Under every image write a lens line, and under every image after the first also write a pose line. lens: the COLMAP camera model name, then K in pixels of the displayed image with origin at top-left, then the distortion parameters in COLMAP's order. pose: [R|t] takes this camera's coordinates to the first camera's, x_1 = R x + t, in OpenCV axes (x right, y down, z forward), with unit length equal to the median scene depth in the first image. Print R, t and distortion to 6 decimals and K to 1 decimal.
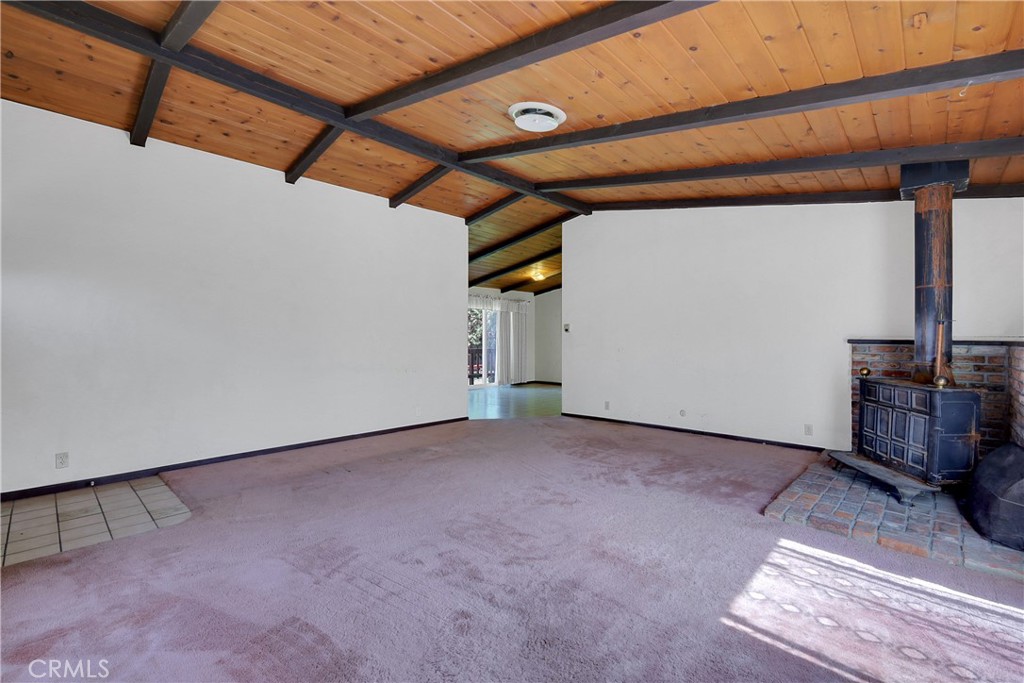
lens RADIAL K [[445.3, 0, 512.4], [0, 445.3, 340.8], [0, 0, 1]] dist [0.008019, -0.000223]
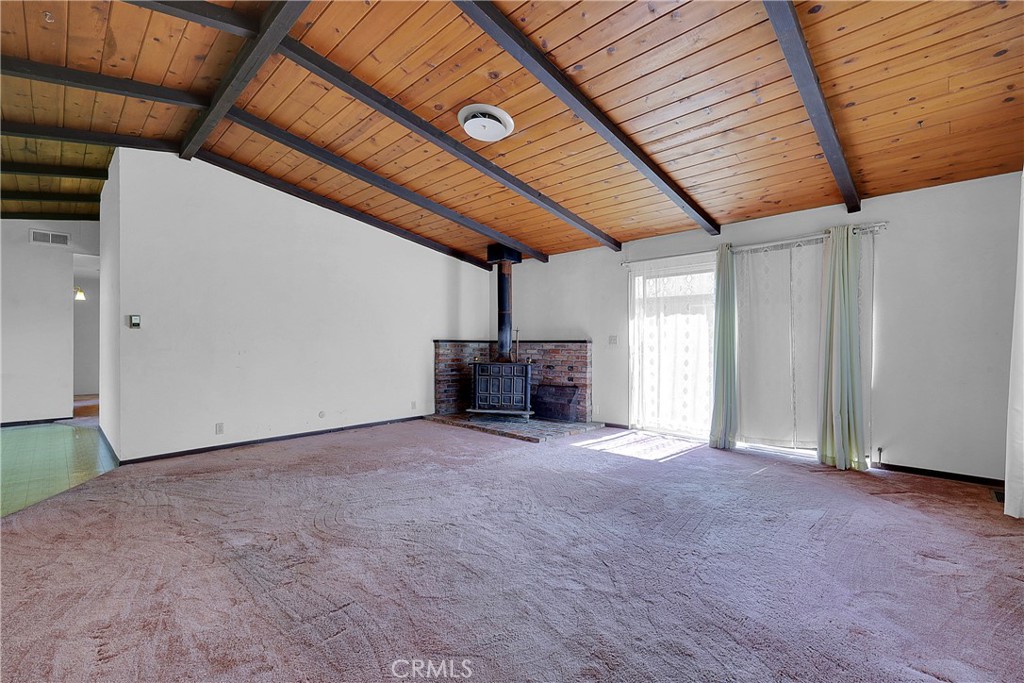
lens RADIAL K [[445.3, 0, 512.2], [0, 445.3, 338.8], [0, 0, 1]] dist [0.008019, -0.000223]
pose [[0.025243, 0.001199, 0.999681, -0.764175], [0.003913, 0.999992, -0.001298, -0.003466], [-0.999674, 0.003944, 0.025238, 0.708894]]
